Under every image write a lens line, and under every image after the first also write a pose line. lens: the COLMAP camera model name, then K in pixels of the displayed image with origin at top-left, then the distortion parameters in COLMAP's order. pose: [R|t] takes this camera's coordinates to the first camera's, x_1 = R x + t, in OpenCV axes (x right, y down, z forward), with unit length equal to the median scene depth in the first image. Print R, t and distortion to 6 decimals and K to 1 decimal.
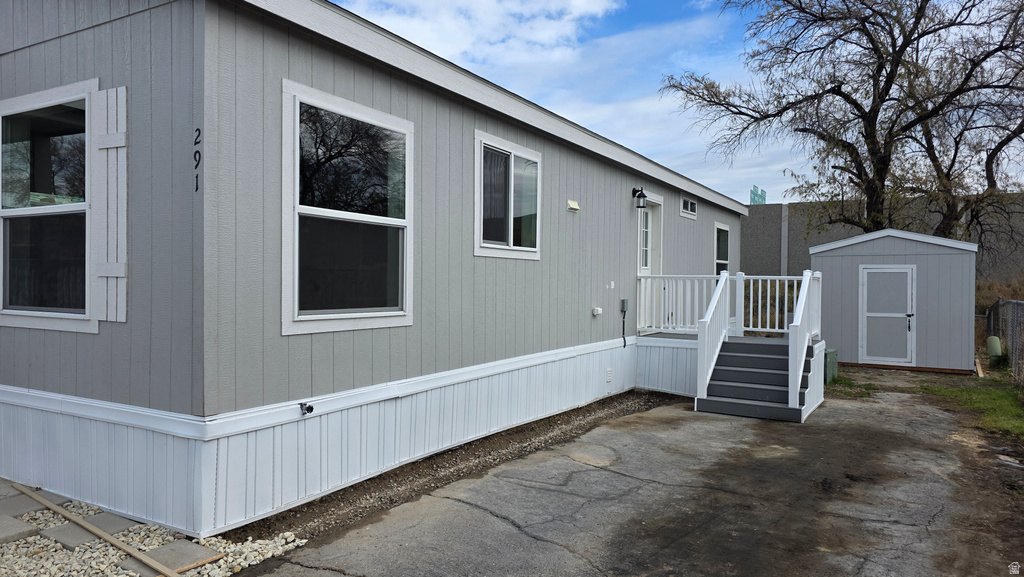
lens RADIAL K [[681.9, 0, 512.0], [0, 681.9, 288.5], [0, 0, 1]] dist [0.080209, -0.073677]
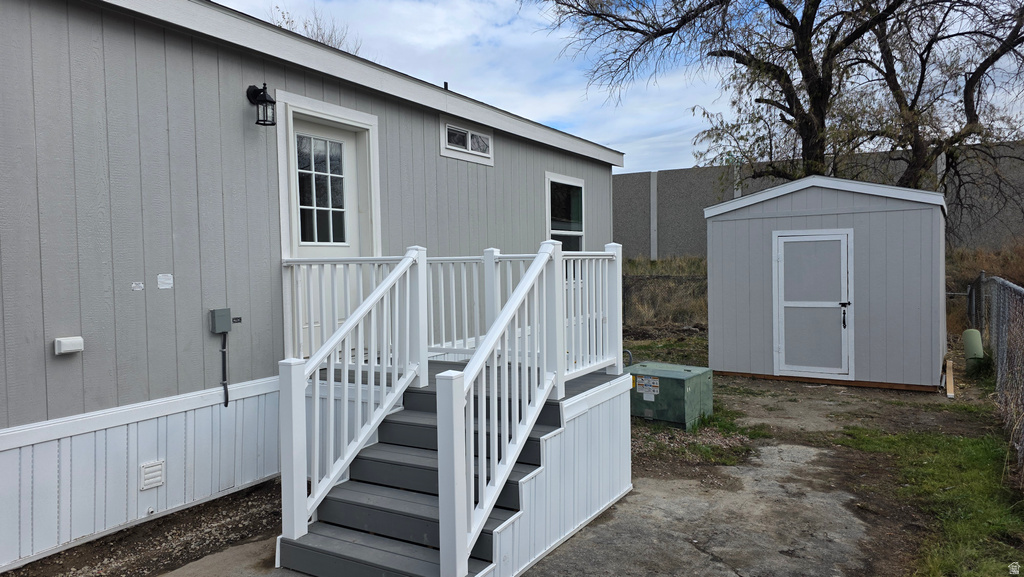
lens RADIAL K [[681.9, 0, 512.0], [0, 681.9, 288.5], [0, 0, 1]] dist [0.080209, -0.073677]
pose [[0.999564, -0.029166, 0.004641, 0.198628], [0.029025, 0.999188, 0.027957, -0.003580], [-0.005453, -0.027810, 0.999598, 0.266809]]
